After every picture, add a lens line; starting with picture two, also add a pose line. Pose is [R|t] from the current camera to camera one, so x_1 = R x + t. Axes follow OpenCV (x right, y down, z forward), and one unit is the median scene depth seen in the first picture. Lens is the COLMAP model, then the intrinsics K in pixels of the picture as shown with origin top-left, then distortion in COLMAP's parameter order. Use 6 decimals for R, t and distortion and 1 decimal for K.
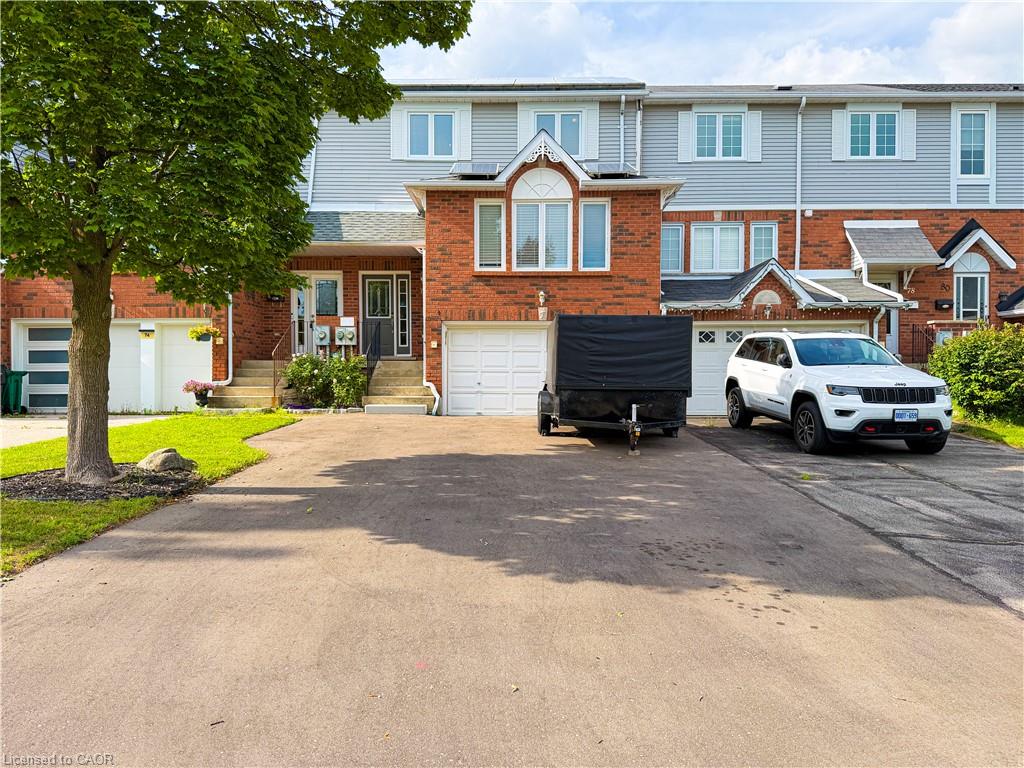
lens RADIAL K [[712.9, 0, 509.5], [0, 712.9, 387.8], [0, 0, 1]] dist [0.107518, -0.177450]
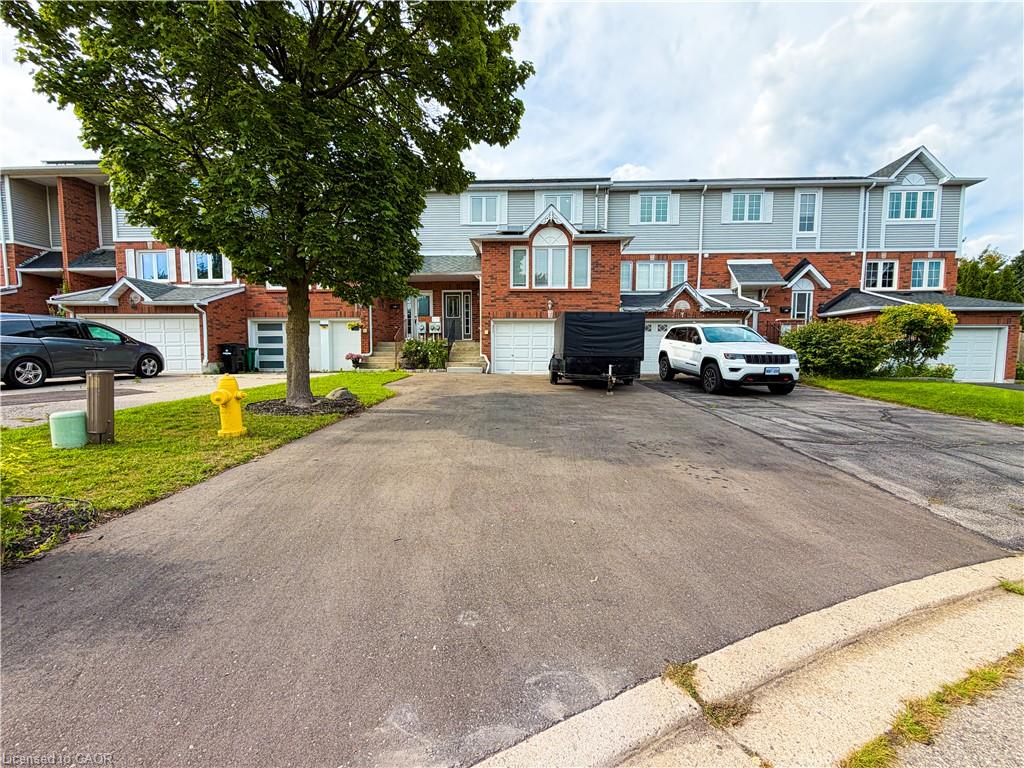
lens RADIAL K [[405.3, 0, 507.5], [0, 405.3, 386.9], [0, 0, 1]] dist [-0.000611, 0.000090]
pose [[0.999520, 0.004138, -0.030717, -0.025294], [-0.002296, 0.998209, 0.059778, 0.012357], [0.030910, -0.059679, 0.997739, 0.022319]]
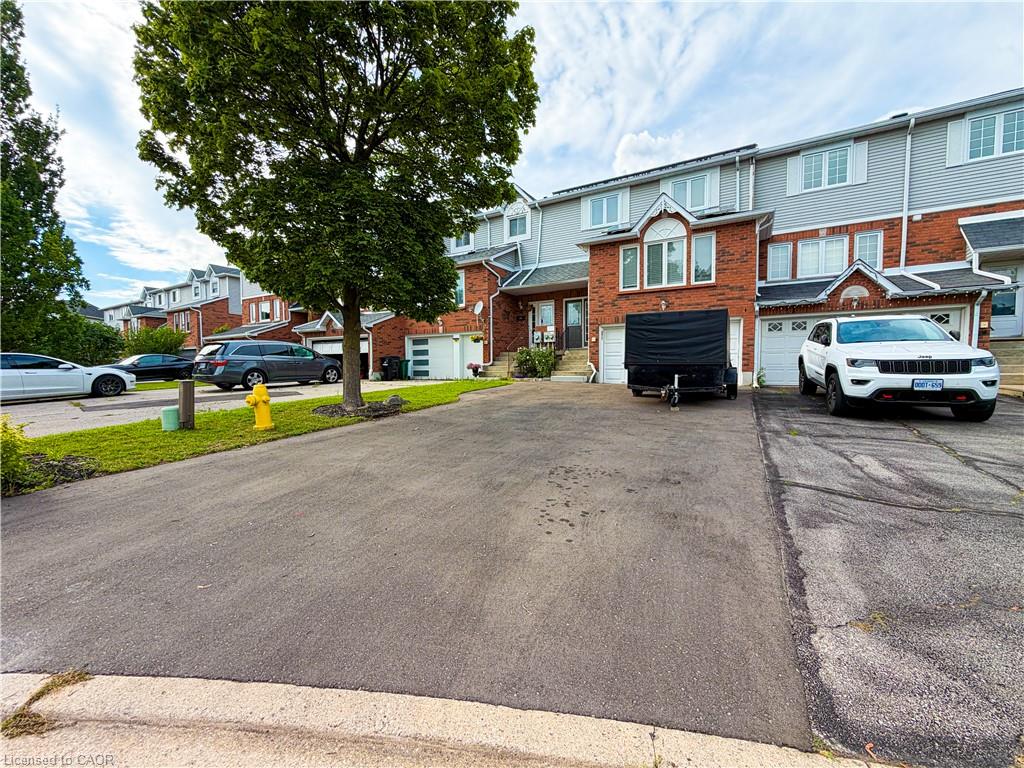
lens RADIAL K [[408.1, 0, 509.2], [0, 408.1, 384.0], [0, 0, 1]] dist [-0.000932, 0.000371]
pose [[0.872615, 0.014763, -0.488186, 0.184964], [0.001888, 0.999434, 0.033598, 0.009294], [0.488406, -0.030239, 0.872093, 0.092578]]
